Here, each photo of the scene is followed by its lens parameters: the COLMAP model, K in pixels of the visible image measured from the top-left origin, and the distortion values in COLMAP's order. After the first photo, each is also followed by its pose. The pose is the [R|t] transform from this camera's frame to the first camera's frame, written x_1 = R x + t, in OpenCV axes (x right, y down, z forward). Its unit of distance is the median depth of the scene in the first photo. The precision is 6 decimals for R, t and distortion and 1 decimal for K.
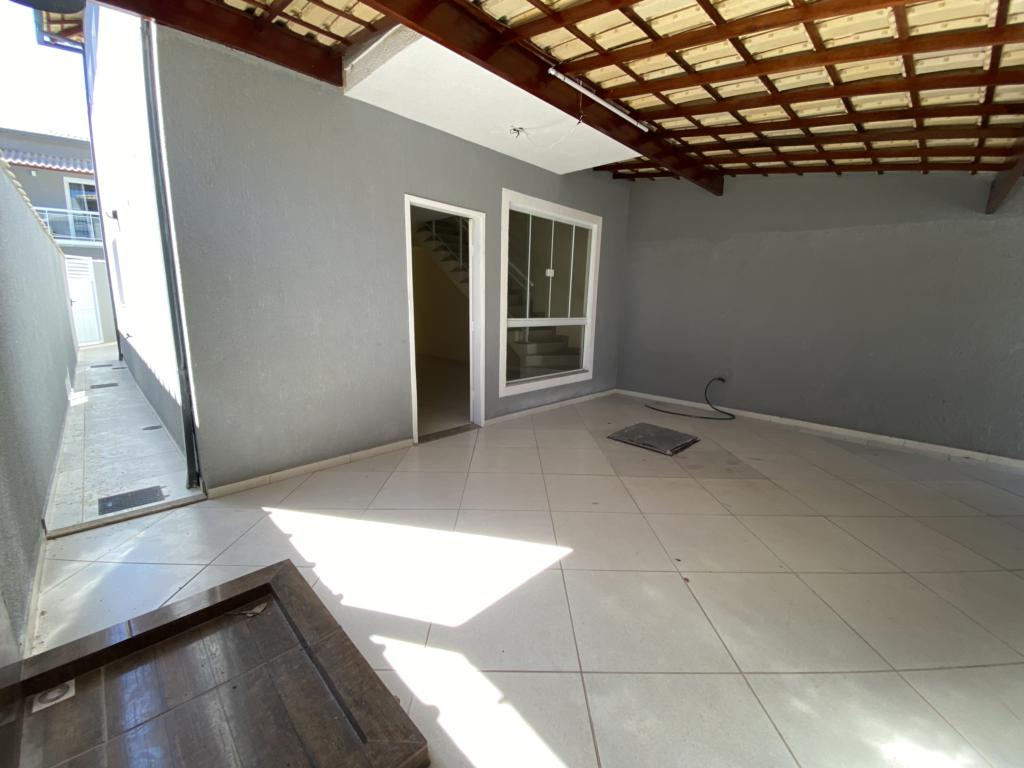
lens RADIAL K [[420.0, 0, 513.6], [0, 420.0, 385.3], [0, 0, 1]] dist [-0.000997, -0.010890]
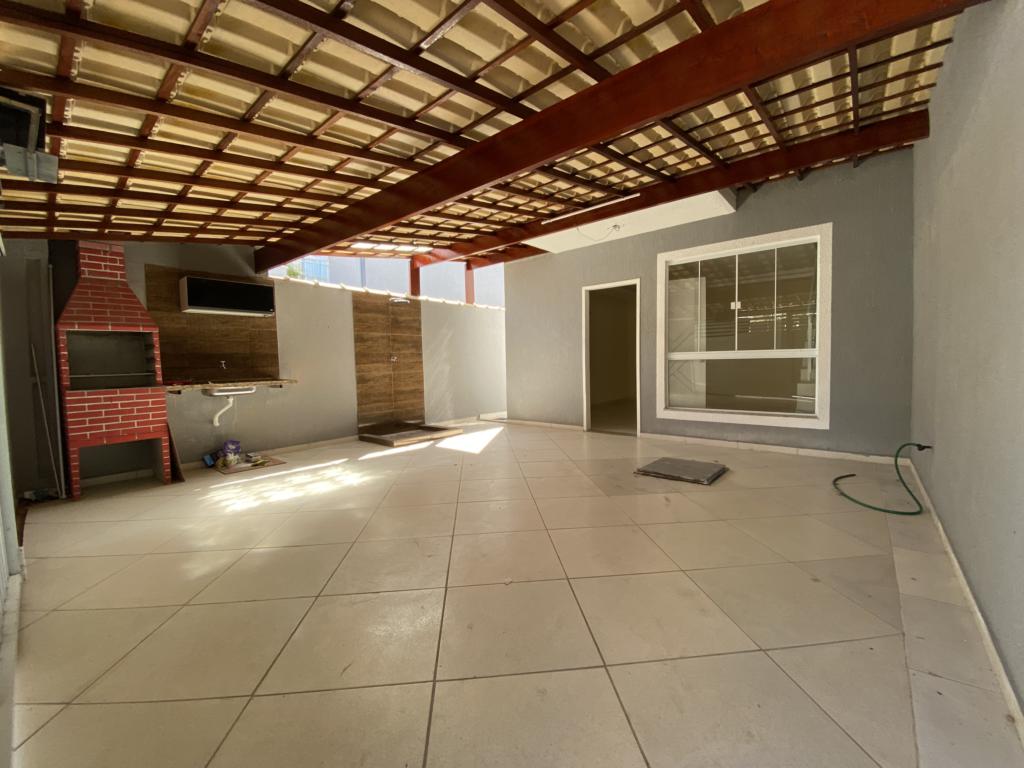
lens RADIAL K [[420.0, 0, 513.6], [0, 420.0, 385.3], [0, 0, 1]] dist [-0.000997, -0.010890]
pose [[0.065422, 0.021265, -0.997631, 1.093224], [-0.178300, 0.983932, 0.009281, -0.000392], [0.981799, 0.177270, 0.068162, 0.471946]]
